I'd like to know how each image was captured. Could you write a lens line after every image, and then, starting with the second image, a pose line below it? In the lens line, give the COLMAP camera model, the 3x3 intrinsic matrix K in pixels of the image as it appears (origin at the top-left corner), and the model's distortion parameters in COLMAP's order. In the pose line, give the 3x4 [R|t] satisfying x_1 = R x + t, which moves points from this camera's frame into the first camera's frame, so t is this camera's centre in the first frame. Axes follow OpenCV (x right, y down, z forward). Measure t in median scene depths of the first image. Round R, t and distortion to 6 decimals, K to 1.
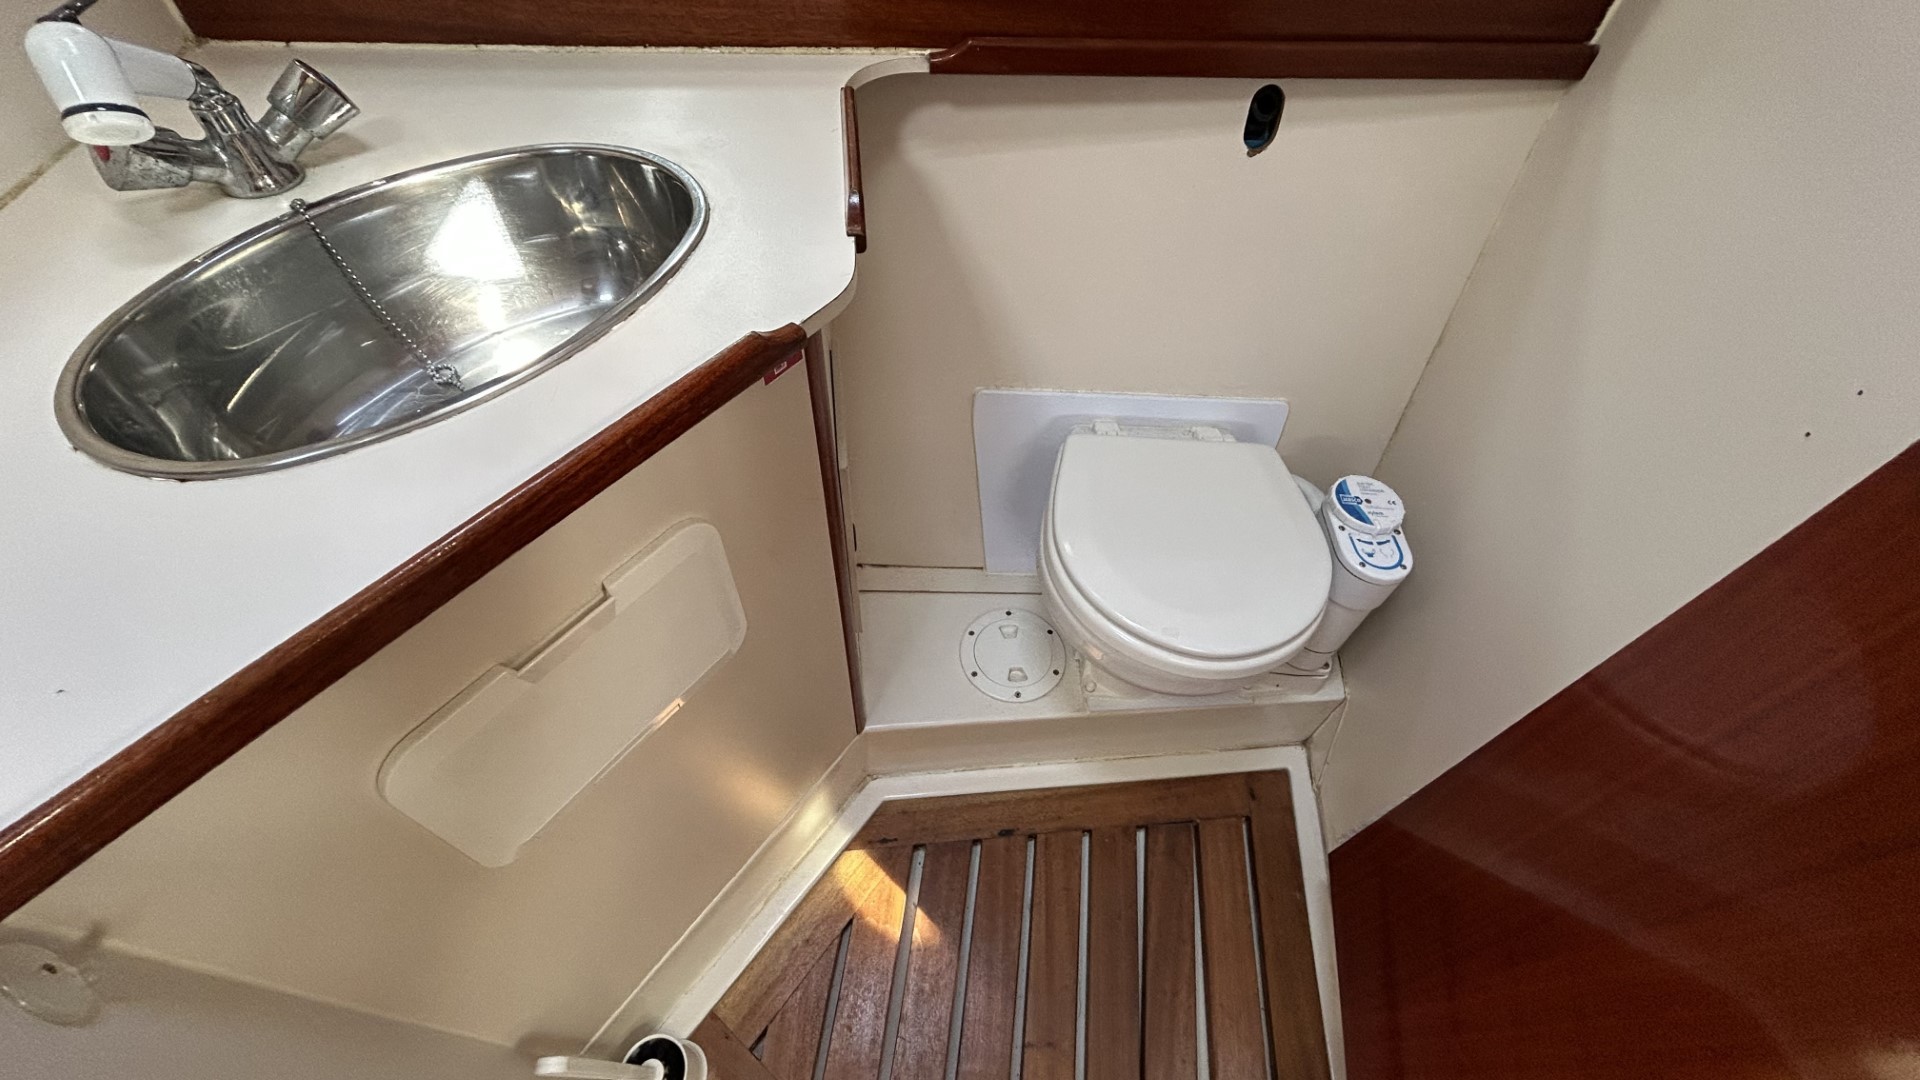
lens RADIAL K [[766.6, 0, 959.6], [0, 766.6, 541.0], [0, 0, 1]] dist [-0.000406, -0.000162]
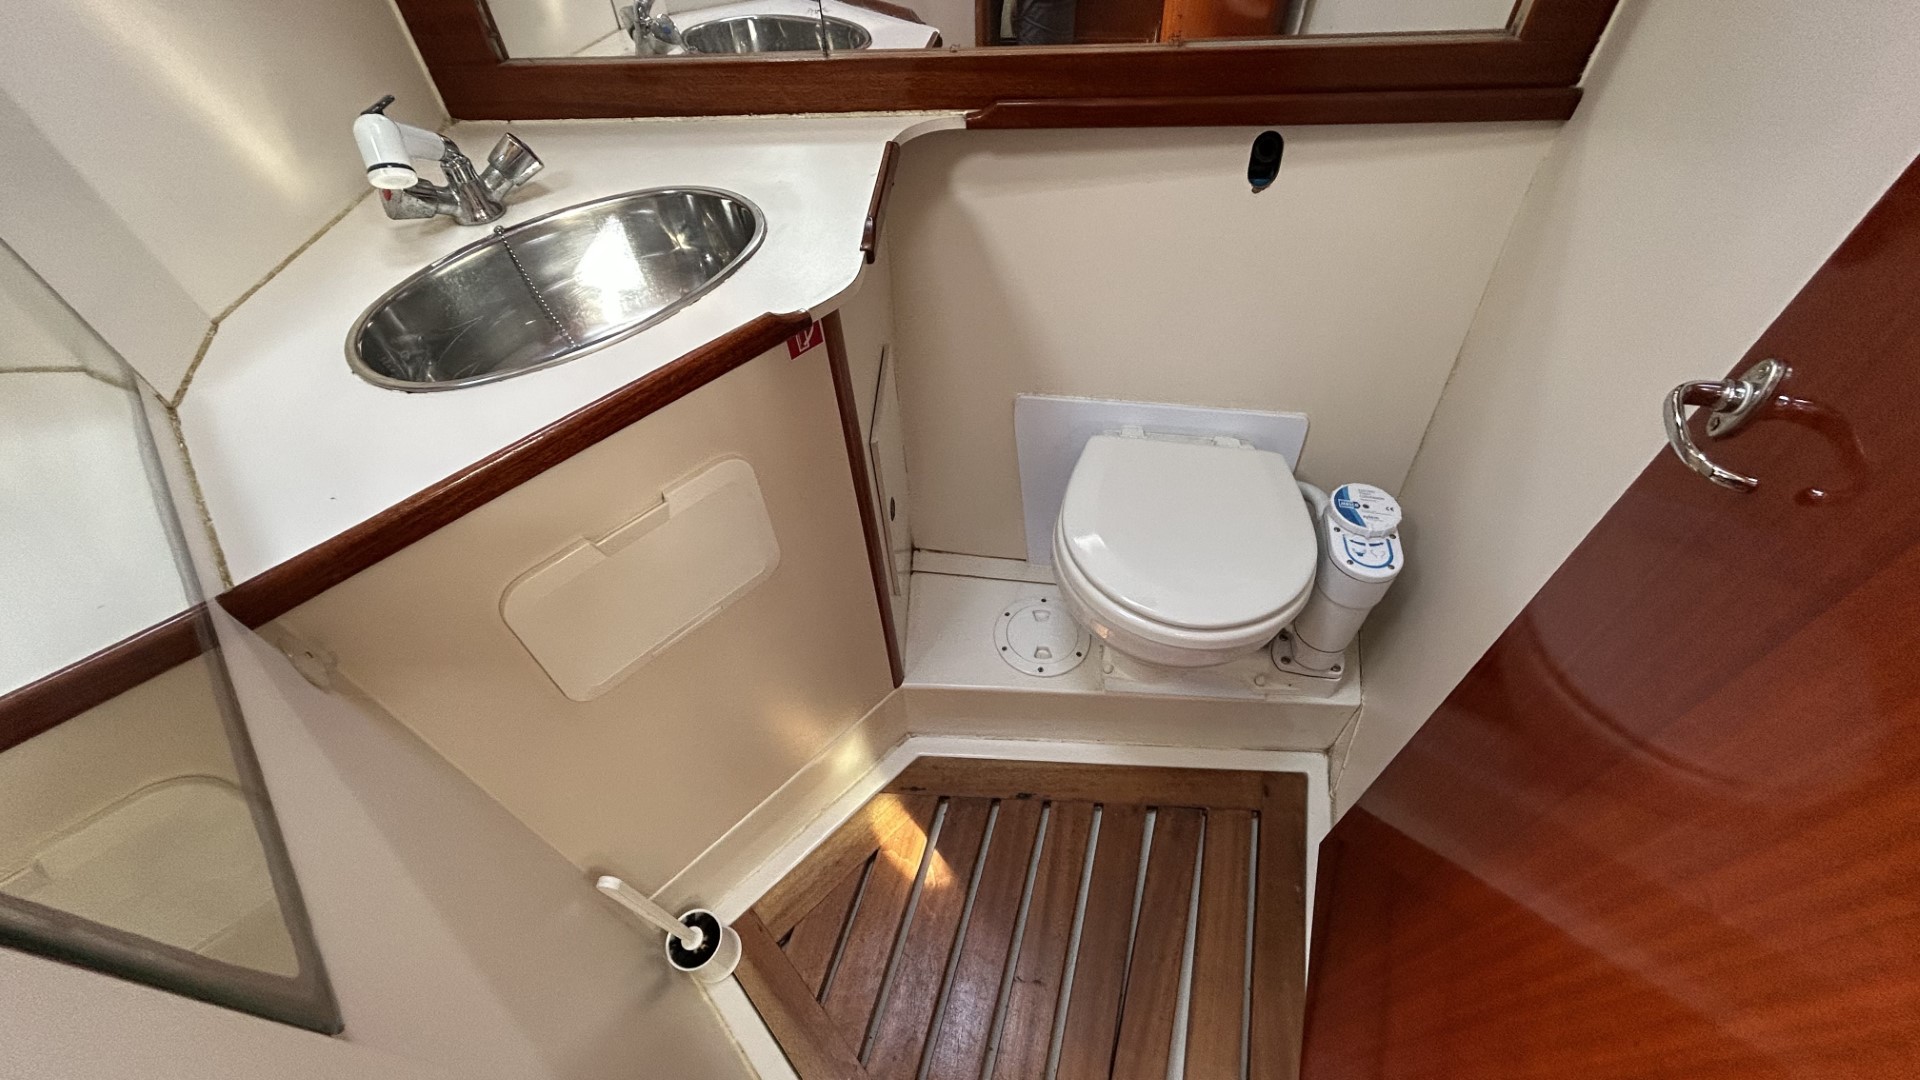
lens RADIAL K [[766.6, 0, 960.2], [0, 766.6, 539.3], [0, 0, 1]] dist [-0.000406, -0.000162]
pose [[0.983836, 0.063925, -0.167275, 0.175594], [-0.072765, 0.996229, -0.047253, 0.095363], [0.163624, 0.058661, 0.984777, -0.159872]]
